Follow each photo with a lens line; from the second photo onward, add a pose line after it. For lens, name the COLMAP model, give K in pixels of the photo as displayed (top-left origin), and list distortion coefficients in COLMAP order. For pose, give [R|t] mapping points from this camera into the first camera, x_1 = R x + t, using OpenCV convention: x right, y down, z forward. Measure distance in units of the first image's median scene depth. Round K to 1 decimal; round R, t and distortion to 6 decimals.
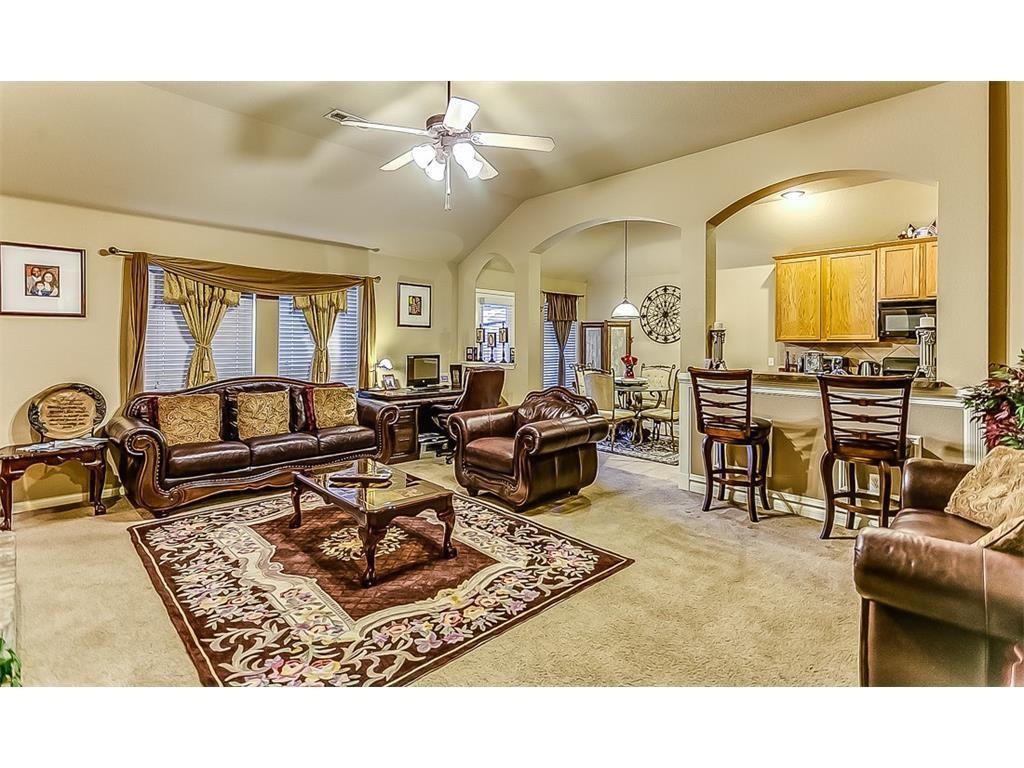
lens RADIAL K [[488.2, 0, 512.0], [0, 488.2, 384.0], [0, 0, 1]] dist [0.000495, -0.000121]
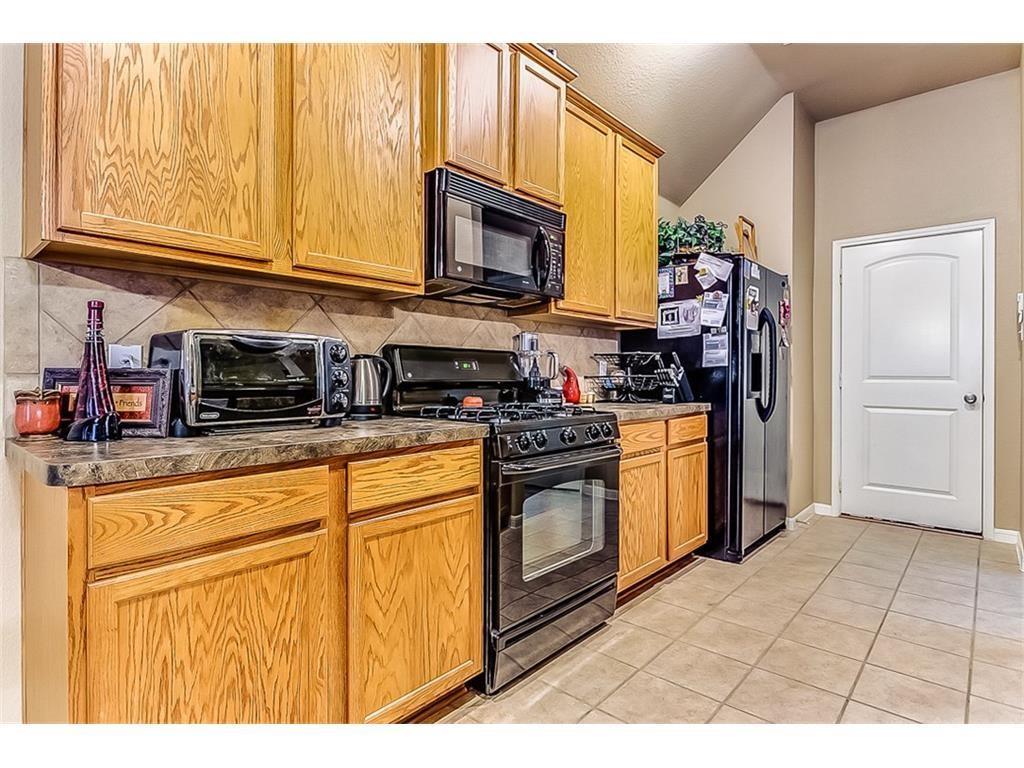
lens RADIAL K [[488.2, 0, 512.0], [0, 488.2, 384.0], [0, 0, 1]] dist [0.000495, -0.000121]
pose [[-0.062872, -0.008195, 0.997988, 0.398011], [0.079216, 0.996770, 0.013175, -0.023454], [-0.994873, 0.079885, -0.062020, 0.896871]]
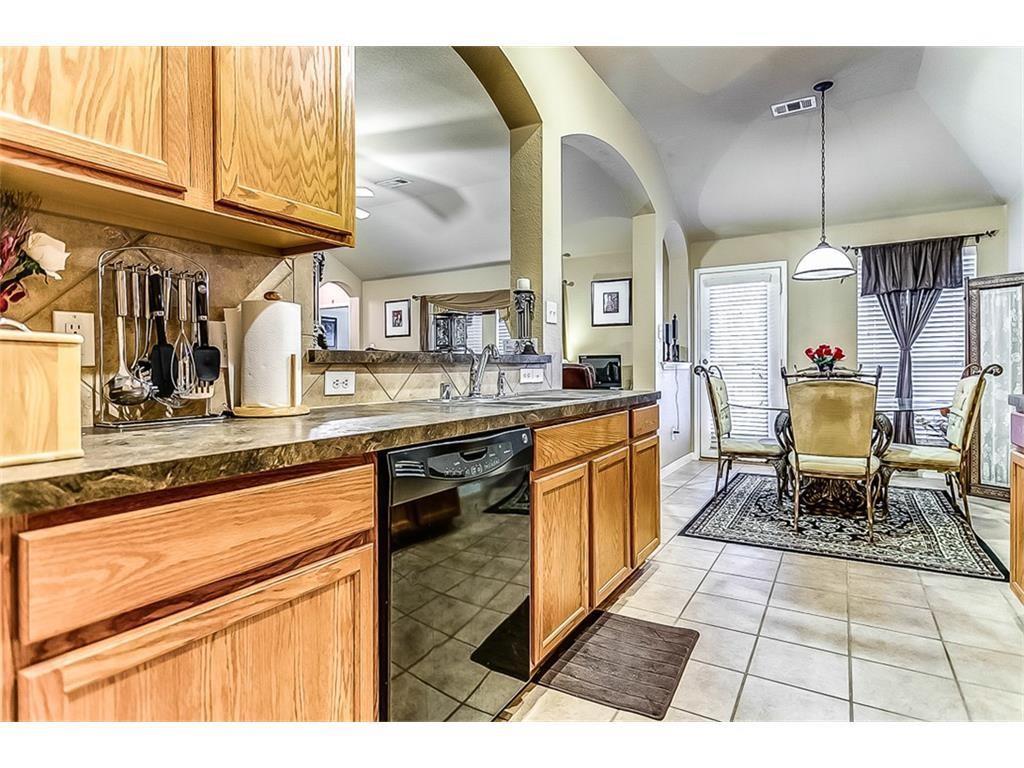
lens RADIAL K [[545.2, 0, 514.5], [0, 545.2, 371.1], [0, 0, 1]] dist [-0.002755, -0.002863]
pose [[0.285522, -0.001580, -0.958371, 0.810814], [-0.066792, 0.997534, -0.021544, 0.004243], [0.956042, 0.070163, 0.284712, 0.585911]]
